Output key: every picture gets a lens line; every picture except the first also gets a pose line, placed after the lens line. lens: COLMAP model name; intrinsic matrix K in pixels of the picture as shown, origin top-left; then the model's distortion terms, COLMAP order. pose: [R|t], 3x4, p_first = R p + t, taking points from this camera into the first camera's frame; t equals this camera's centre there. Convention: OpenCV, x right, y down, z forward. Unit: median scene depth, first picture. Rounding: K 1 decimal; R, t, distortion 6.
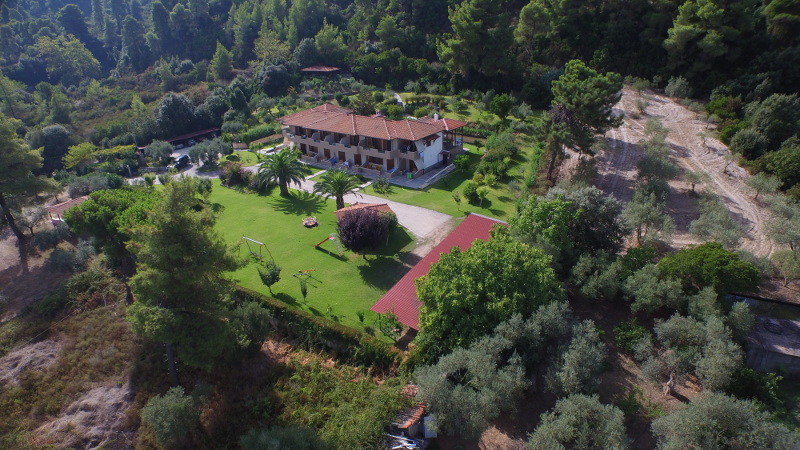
lens RADIAL K [[465.9, 0, 400.0], [0, 465.9, 225.0], [0, 0, 1]] dist [-0.123323, 0.090142]
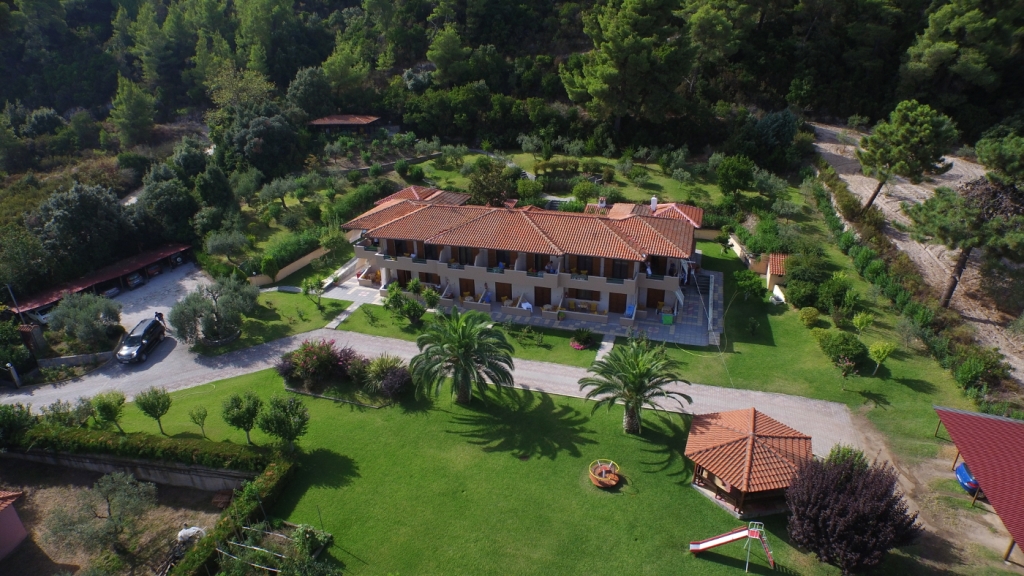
lens RADIAL K [[596.4, 0, 512.0], [0, 596.4, 288.0], [0, 0, 1]] dist [-0.123323, 0.090142]
pose [[0.945641, -0.125418, 0.300054, -0.296802], [0.130942, 0.991389, 0.001712, -0.139318], [-0.297685, 0.037670, 0.953921, 0.323763]]
